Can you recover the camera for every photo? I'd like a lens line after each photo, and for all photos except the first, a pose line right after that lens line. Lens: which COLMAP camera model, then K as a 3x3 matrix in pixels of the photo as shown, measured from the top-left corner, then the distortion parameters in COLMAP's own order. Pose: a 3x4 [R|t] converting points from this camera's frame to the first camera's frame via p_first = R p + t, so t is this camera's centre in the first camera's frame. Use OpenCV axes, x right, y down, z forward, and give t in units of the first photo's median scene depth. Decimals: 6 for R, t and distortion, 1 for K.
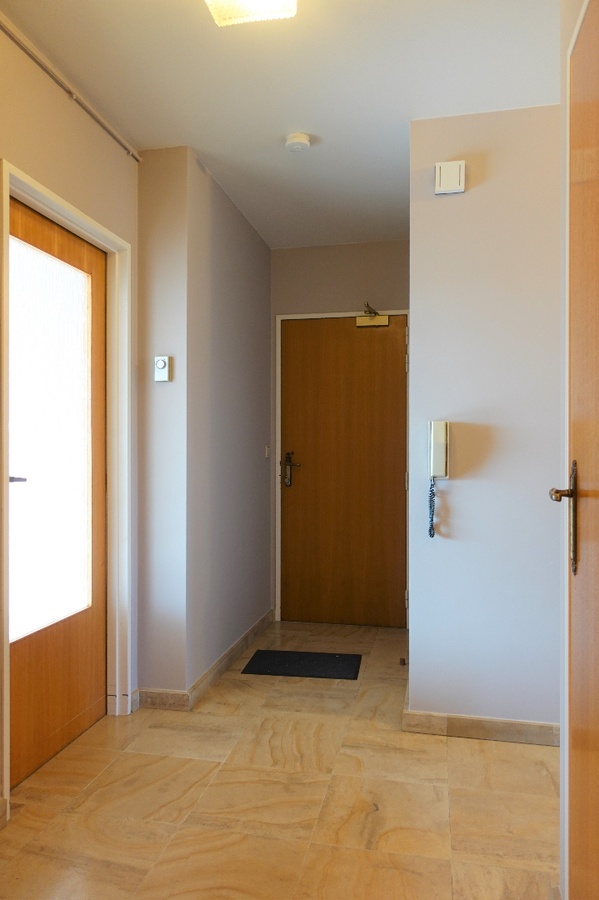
lens RADIAL K [[658.5, 0, 298.8], [0, 658.5, 450.2], [0, 0, 1]] dist [-0.044916, -0.002582]
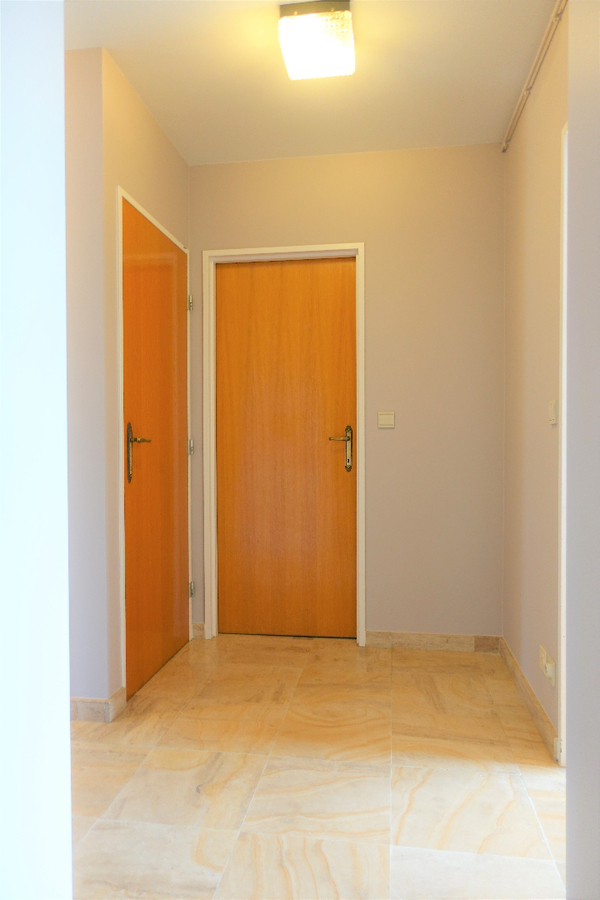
lens RADIAL K [[658.5, 0, 299.2], [0, 658.5, 448.3], [0, 0, 1]] dist [-0.044916, -0.002582]
pose [[-0.998229, 0.003375, -0.059396, 0.026950], [0.002616, 0.999914, 0.012849, 0.043551], [0.059435, 0.012671, -0.998152, 1.886811]]
